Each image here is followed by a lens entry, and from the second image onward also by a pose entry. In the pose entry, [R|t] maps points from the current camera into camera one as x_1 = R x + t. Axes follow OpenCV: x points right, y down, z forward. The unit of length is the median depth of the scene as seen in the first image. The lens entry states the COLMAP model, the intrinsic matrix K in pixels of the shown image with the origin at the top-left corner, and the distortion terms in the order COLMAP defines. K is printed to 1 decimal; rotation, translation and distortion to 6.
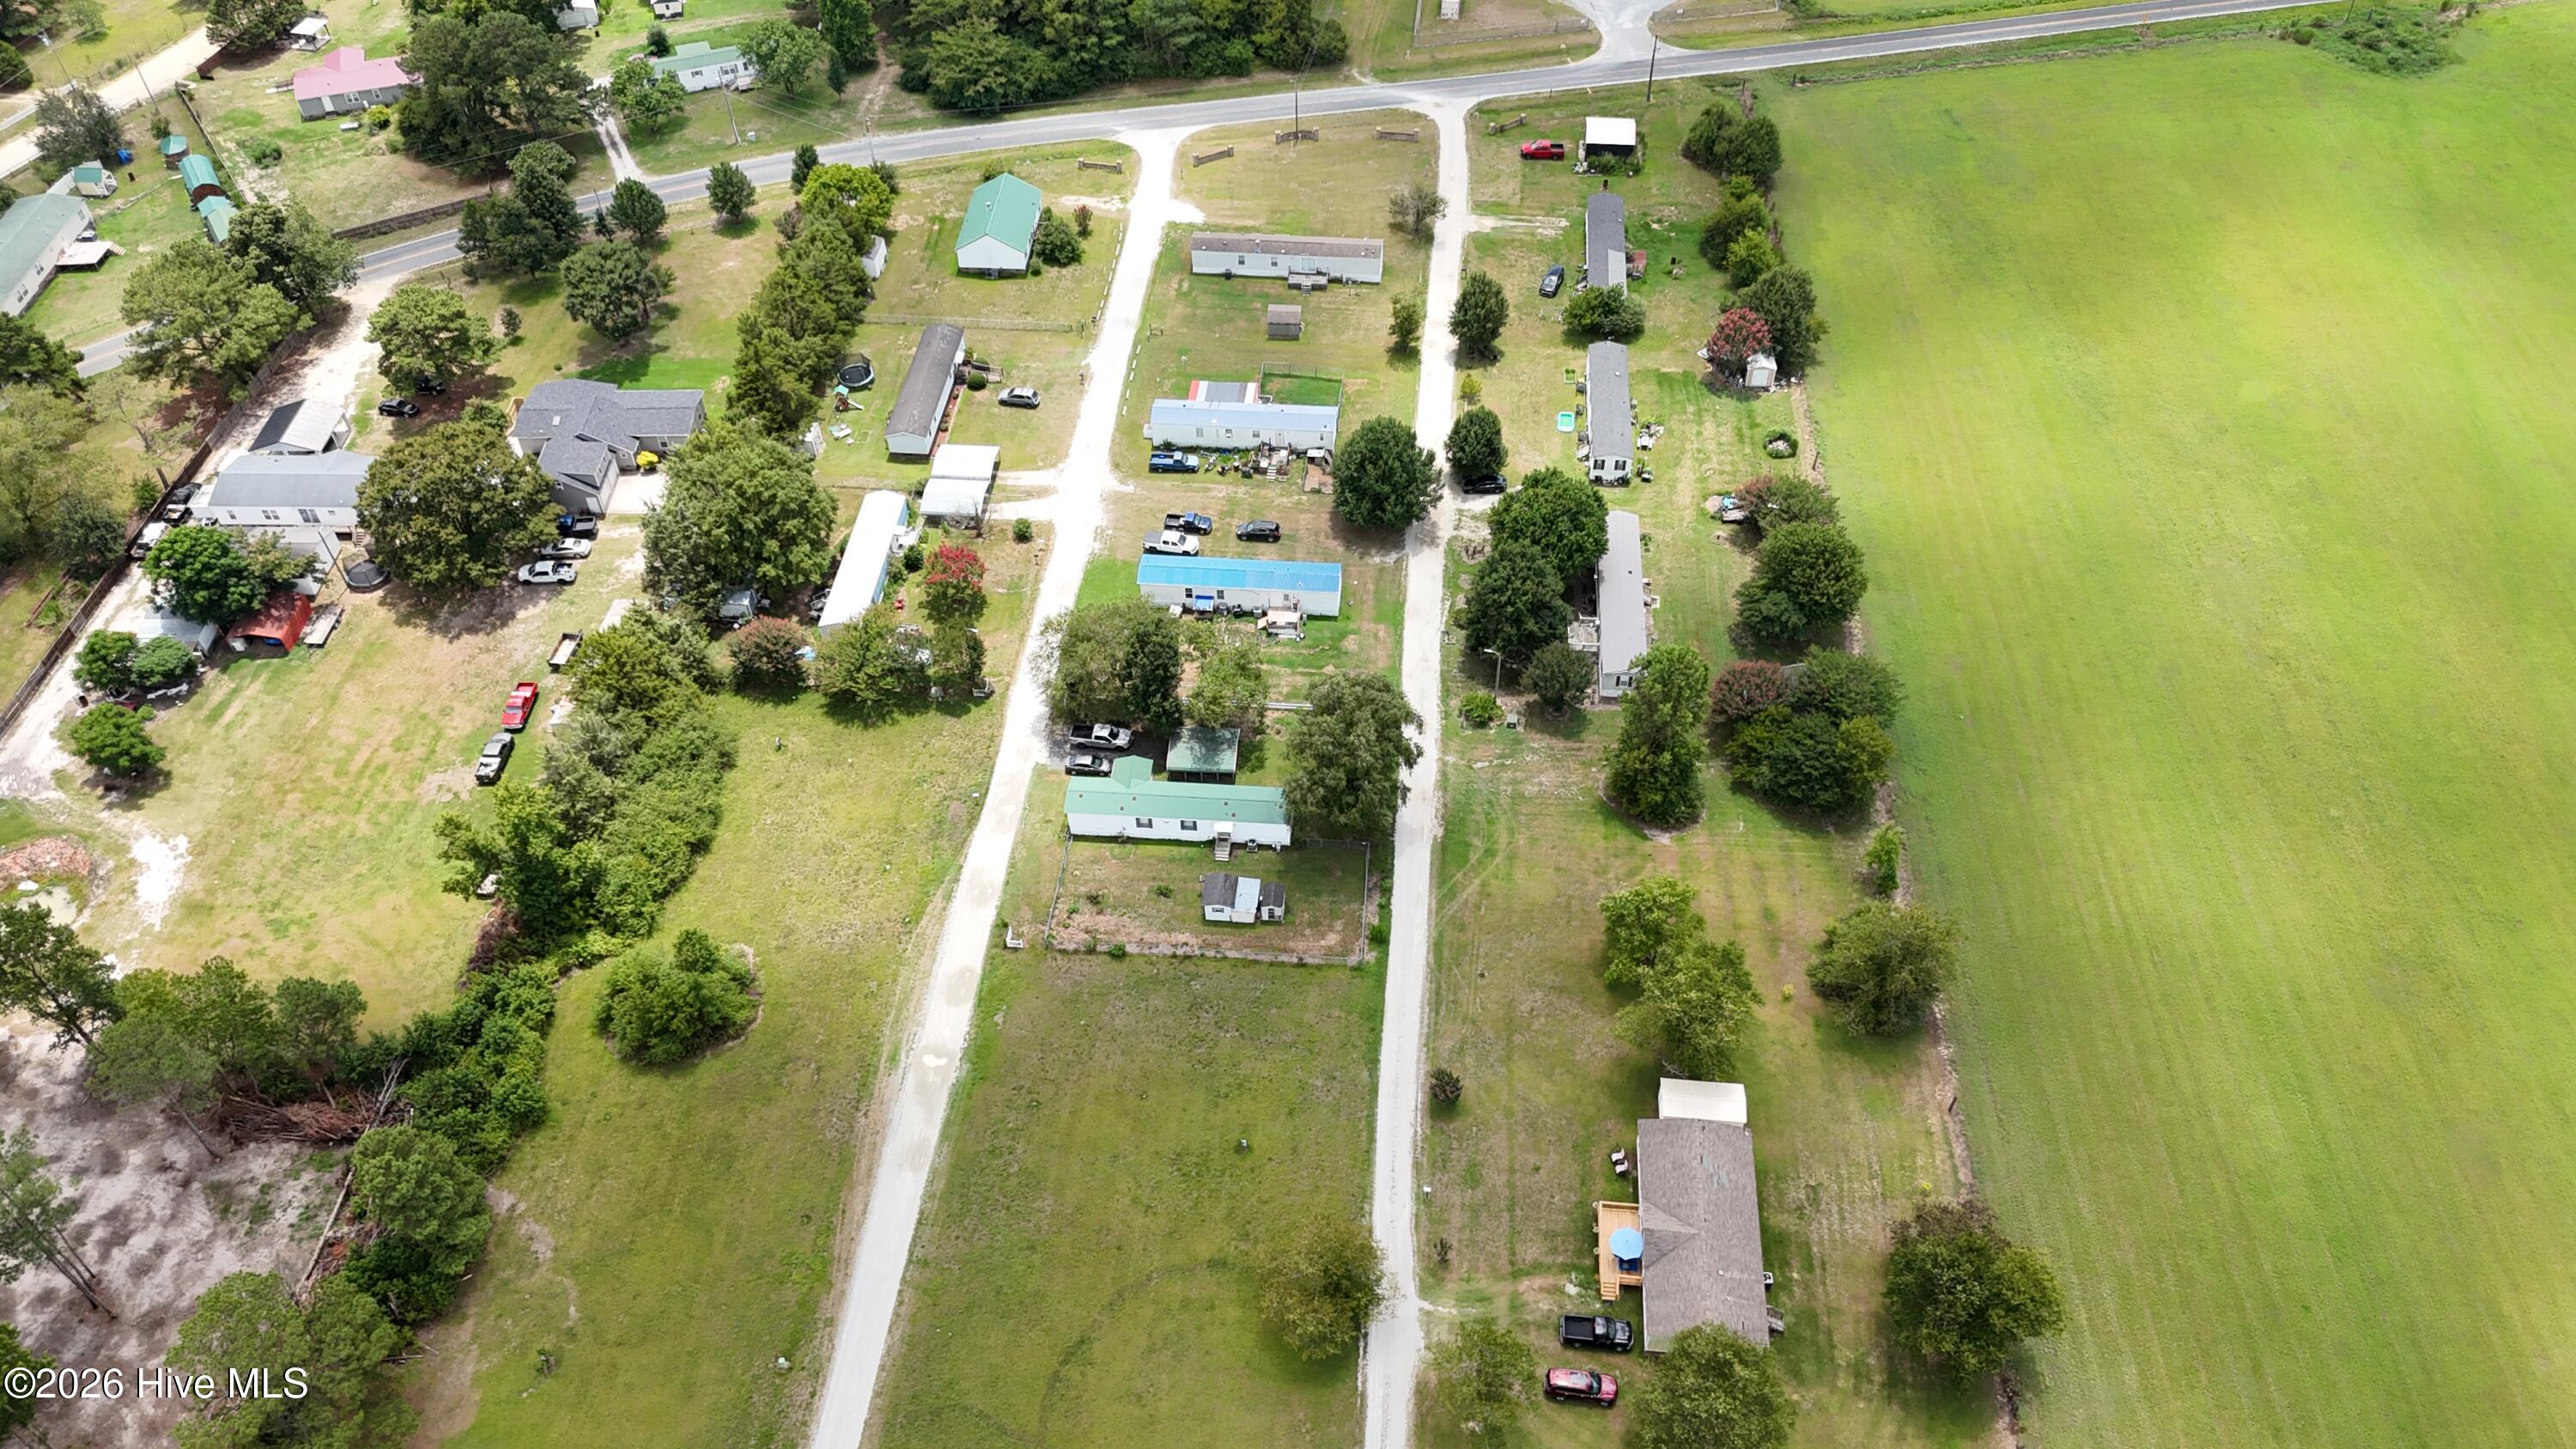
lens RADIAL K [[1911.4, 0, 1288.0], [0, 1911.4, 724.5], [0, 0, 1]] dist [0.073520, -0.060678]
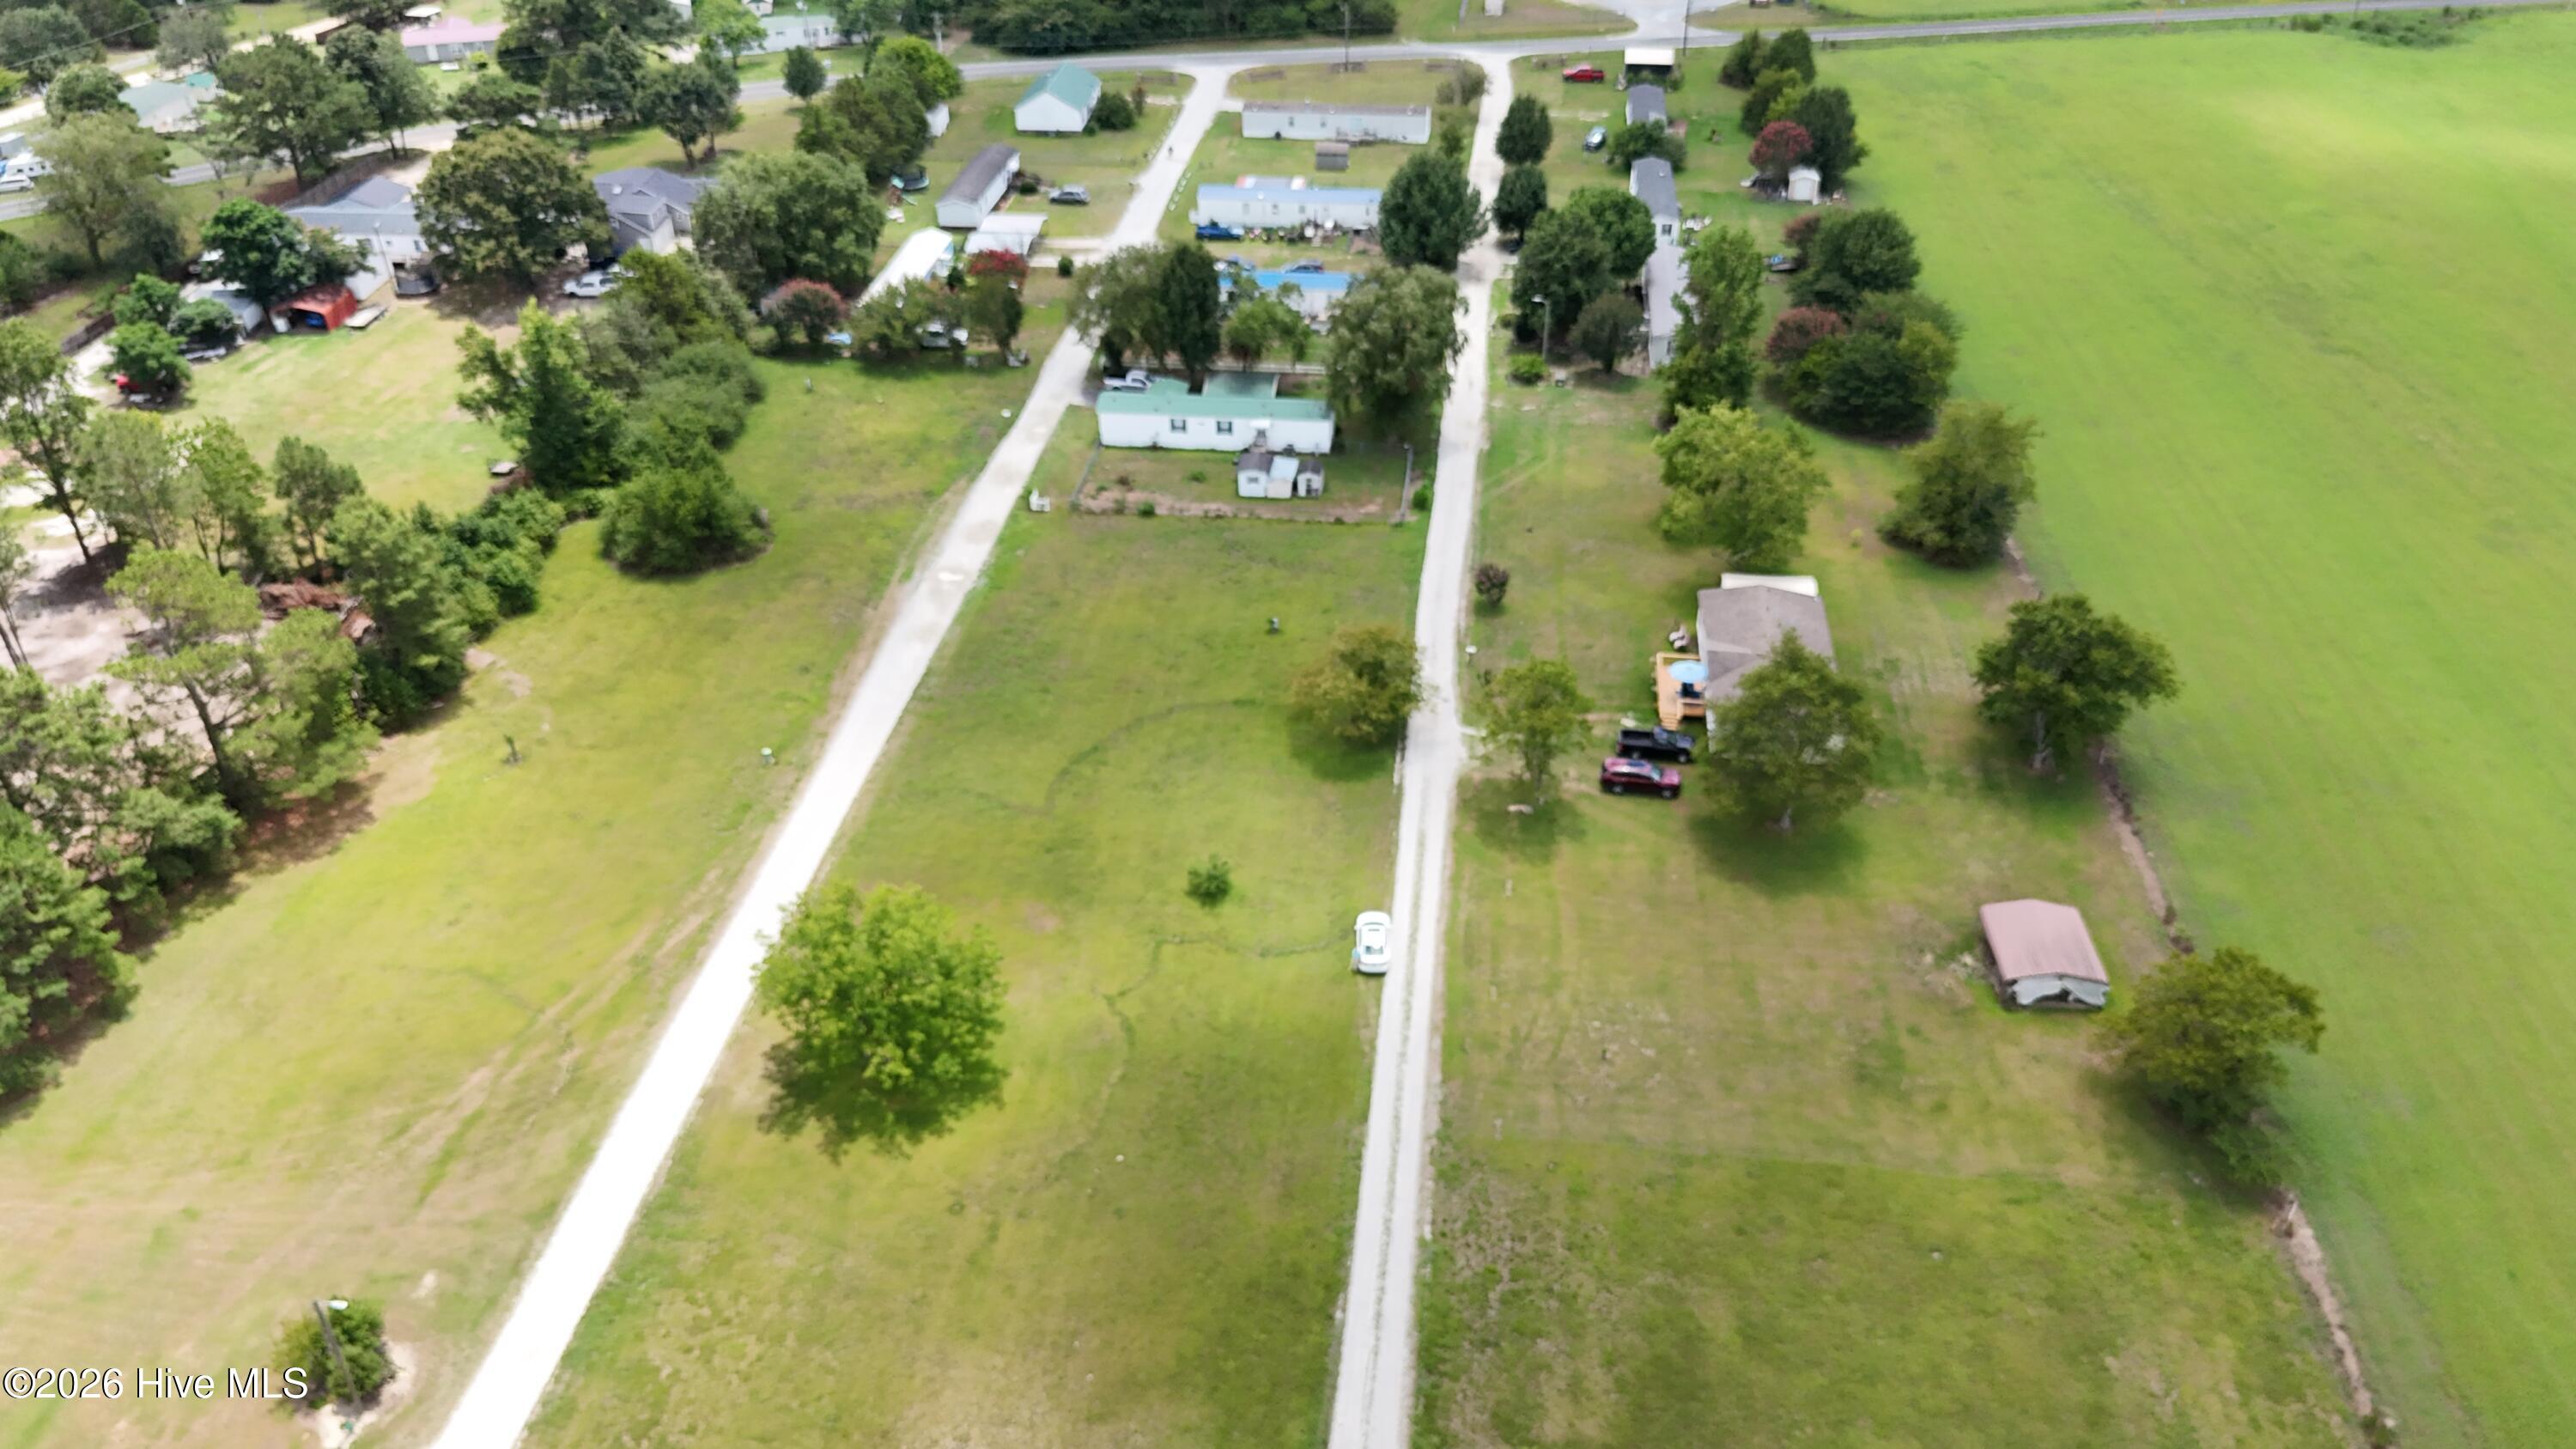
lens RADIAL K [[1911.4, 0, 1288.0], [0, 1911.4, 724.5], [0, 0, 1]] dist [0.073520, -0.060678]
pose [[0.999573, 0.018231, -0.022816, 0.004157], [-0.022838, 0.974877, -0.221571, 0.371959], [0.018203, 0.221998, 0.974877, 0.081086]]
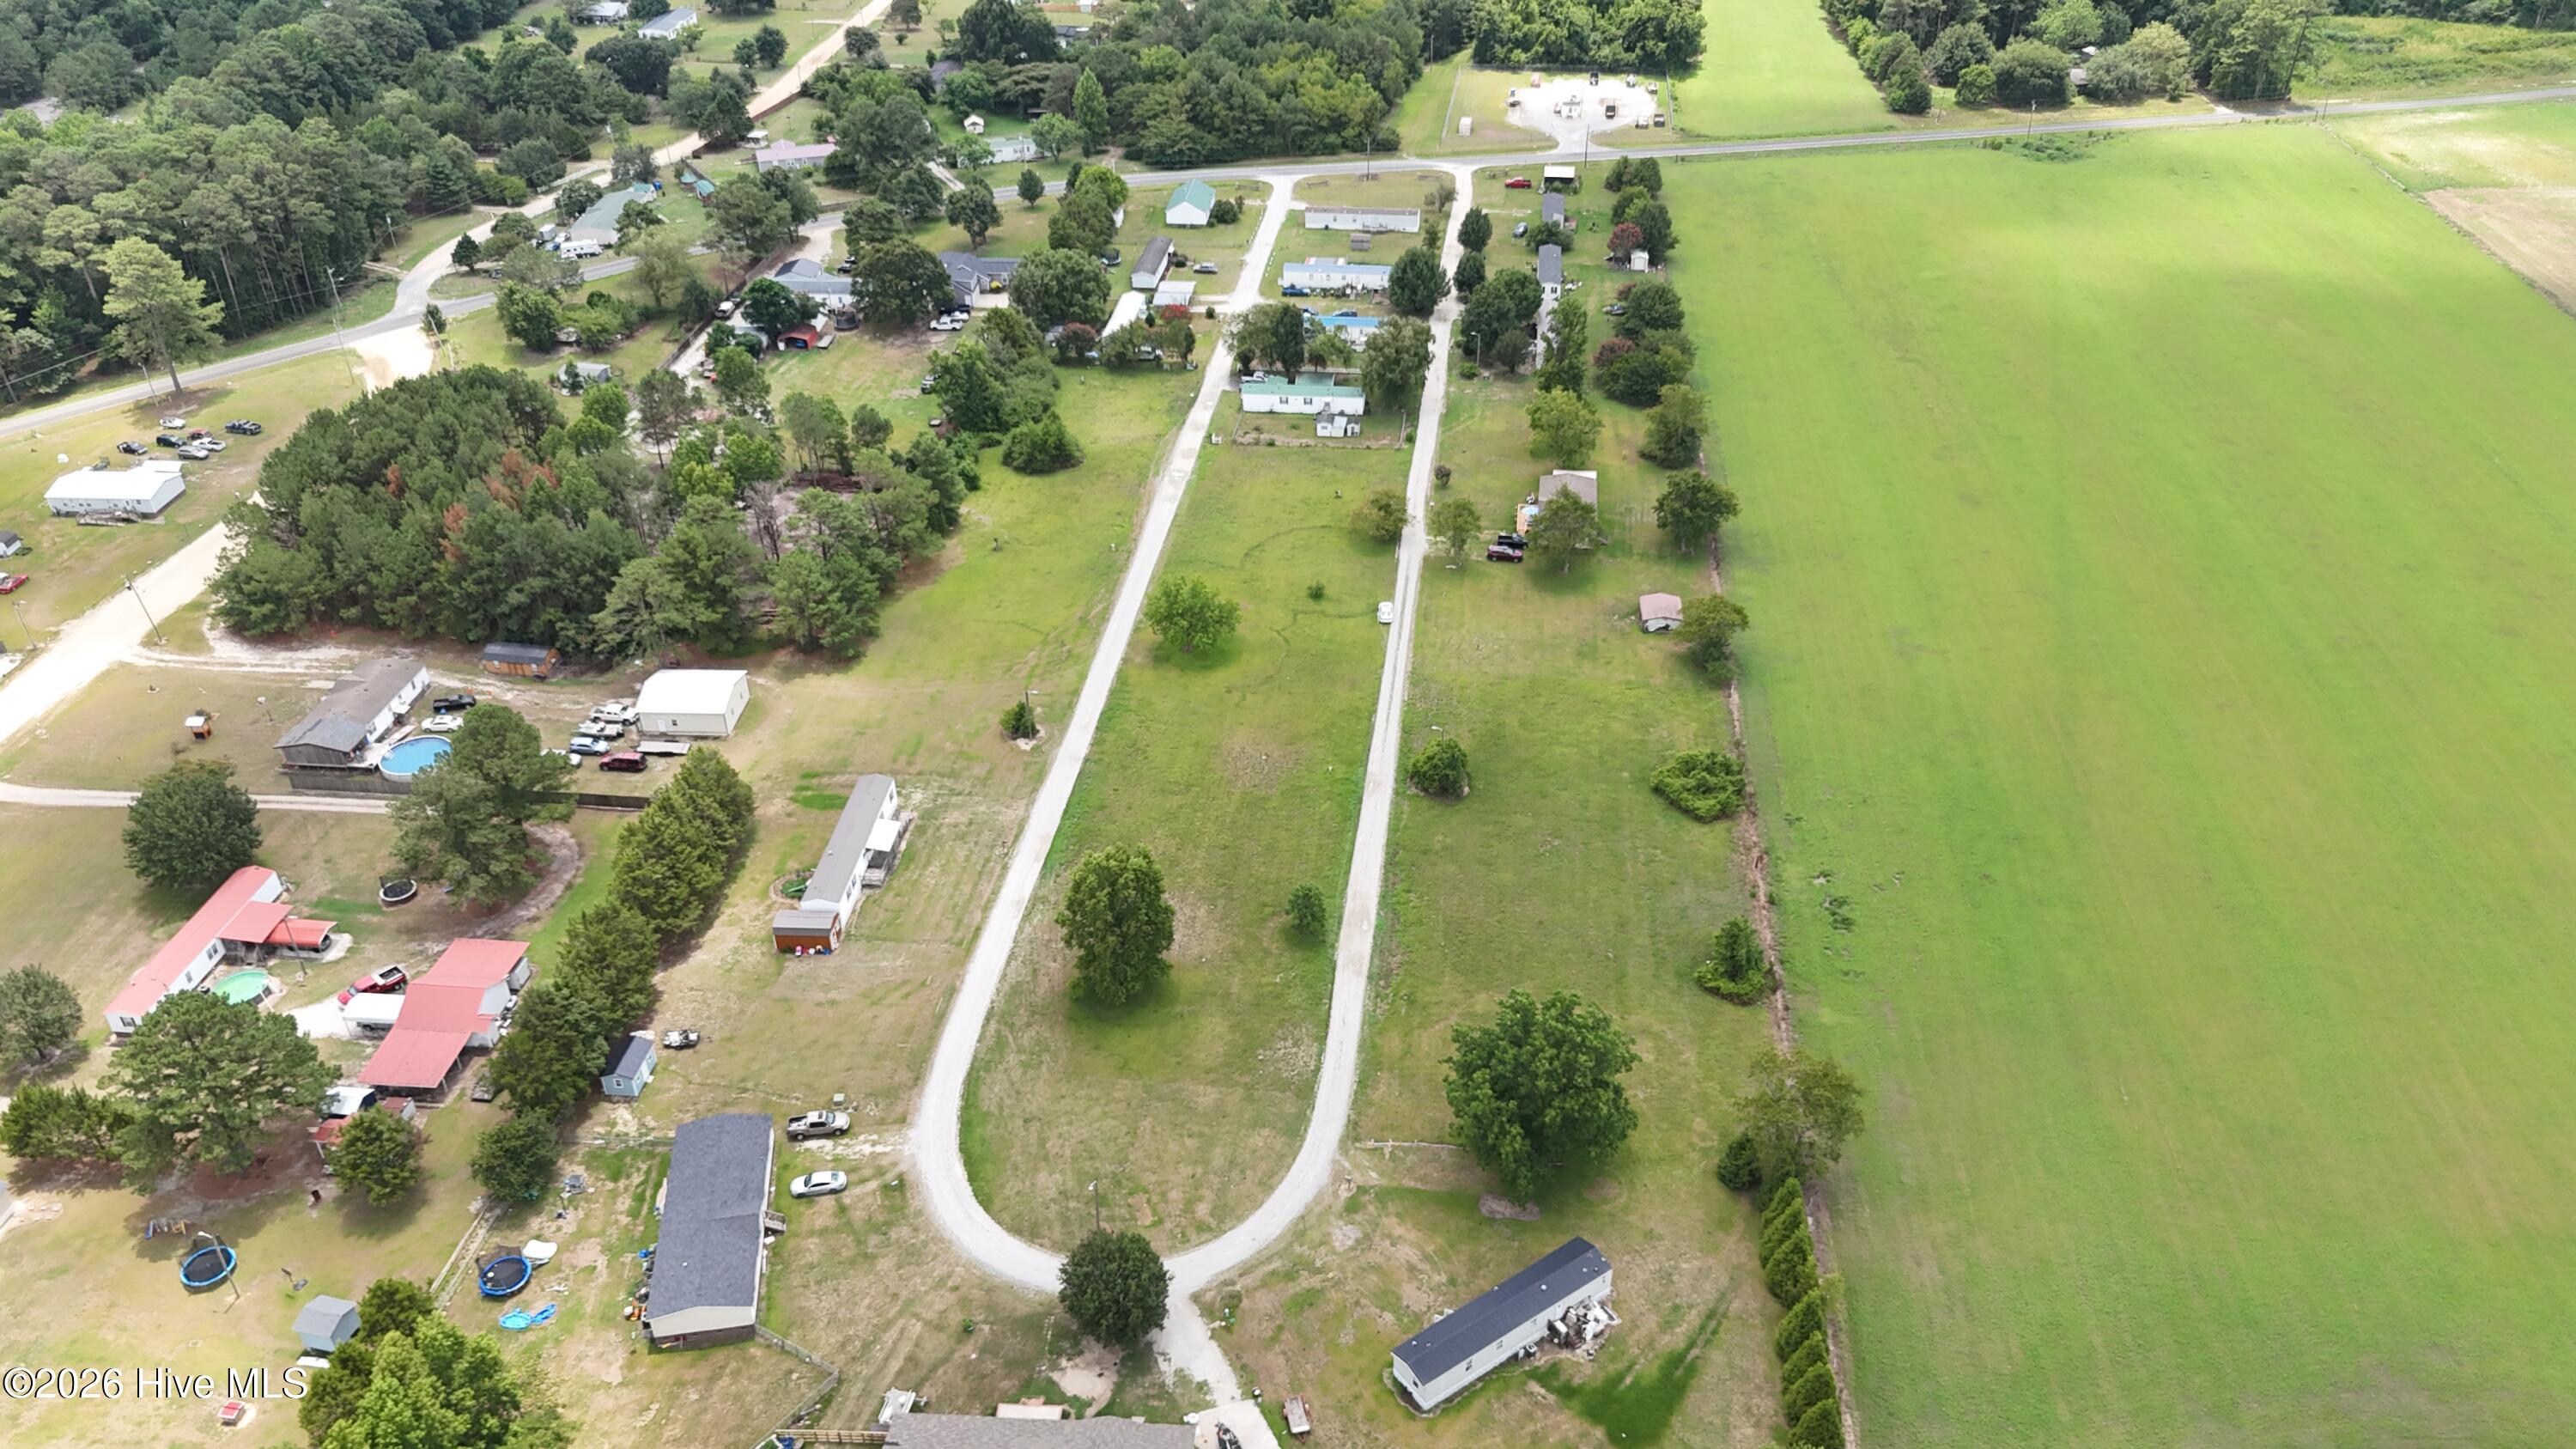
lens RADIAL K [[1883.1, 0, 1288.0], [0, 1883.1, 724.5], [0, 0, 1]] dist [0.148553, -0.282467]
pose [[0.999440, 0.019124, -0.027463, -0.013867], [-0.024692, 0.975315, -0.219434, 0.686138], [0.022589, 0.219989, 0.975241, -0.650232]]
